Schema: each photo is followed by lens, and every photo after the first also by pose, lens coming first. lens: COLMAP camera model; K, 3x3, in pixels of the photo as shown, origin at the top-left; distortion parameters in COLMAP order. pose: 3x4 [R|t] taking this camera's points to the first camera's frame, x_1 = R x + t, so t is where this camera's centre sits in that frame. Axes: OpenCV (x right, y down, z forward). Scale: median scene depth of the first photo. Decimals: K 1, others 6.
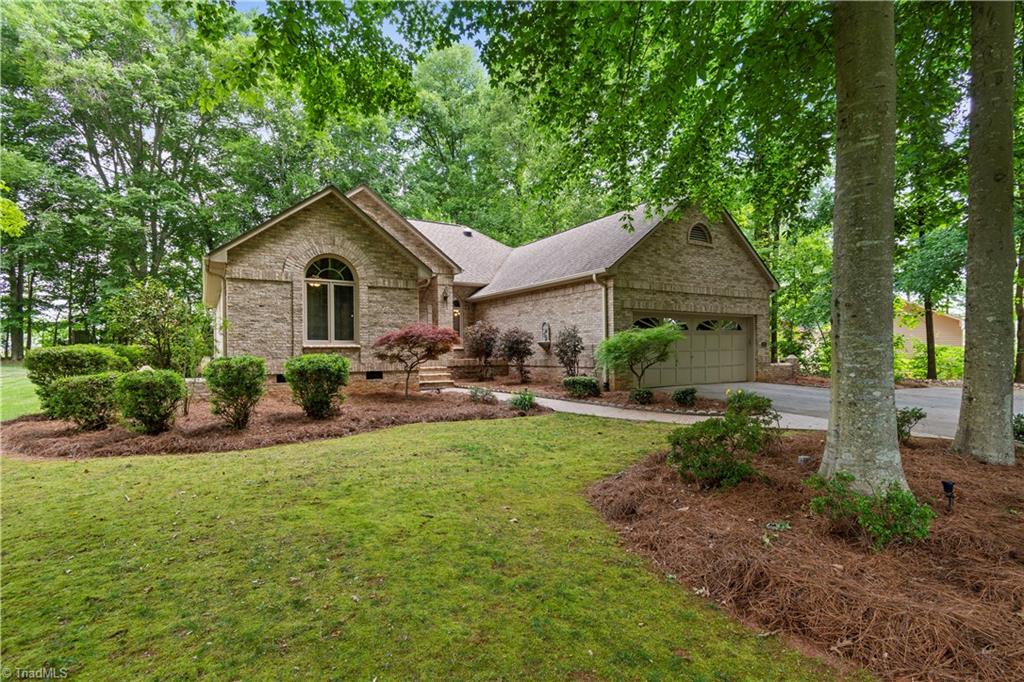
lens RADIAL K [[484.6, 0, 511.9], [0, 484.6, 343.1], [0, 0, 1]] dist [0.000020, 0.000030]
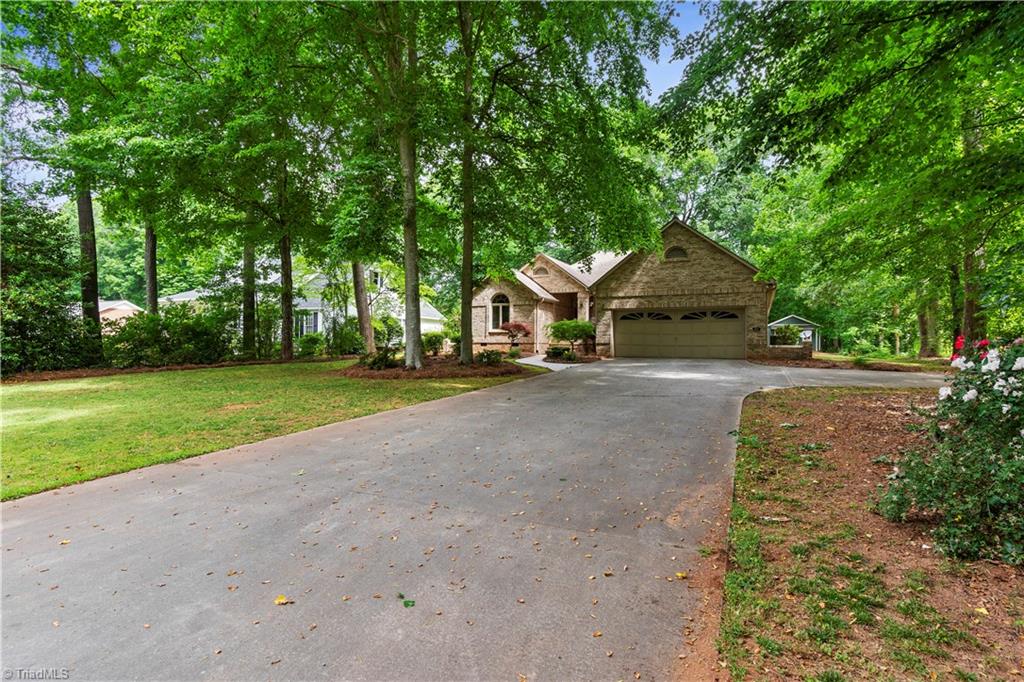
lens RADIAL K [[491.6, 0, 510.4], [0, 491.6, 339.5], [0, 0, 1]] dist [0.008901, -0.000851]
pose [[0.520201, 0.010642, -0.853978, 1.560518], [-0.000305, 0.999925, 0.012275, 0.016216], [0.854044, -0.006125, 0.520165, -0.209956]]
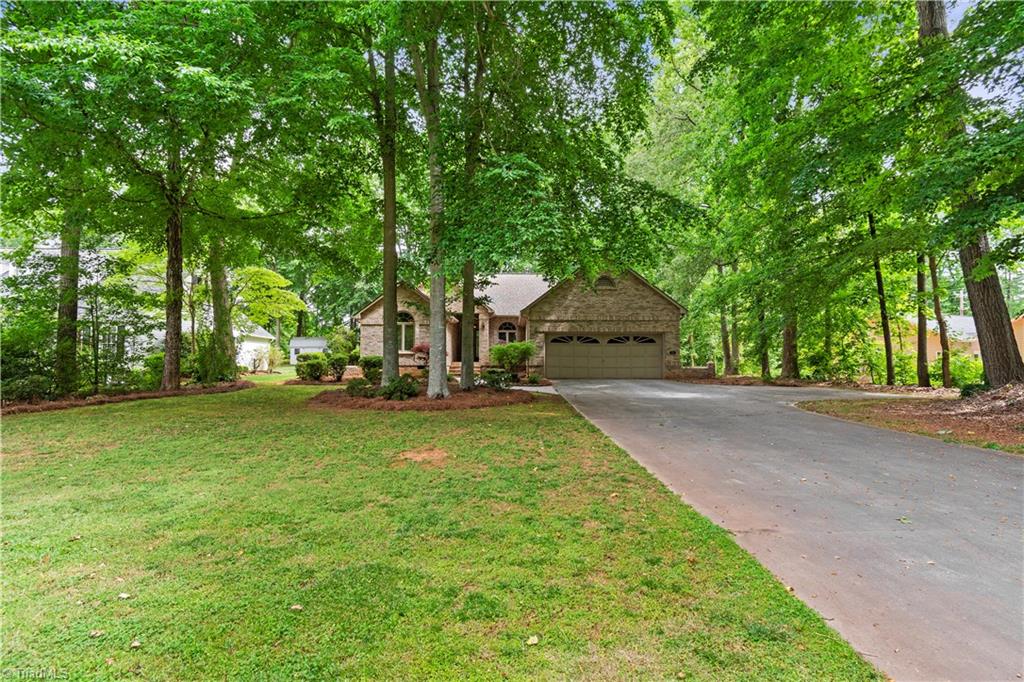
lens RADIAL K [[491.6, 0, 513.5], [0, 491.6, 343.6], [0, 0, 1]] dist [0.008901, -0.000851]
pose [[0.849560, -0.008740, -0.527420, 1.096304], [-0.004530, 0.999705, -0.023863, 0.014845], [0.527473, 0.022662, 0.849269, -0.562431]]
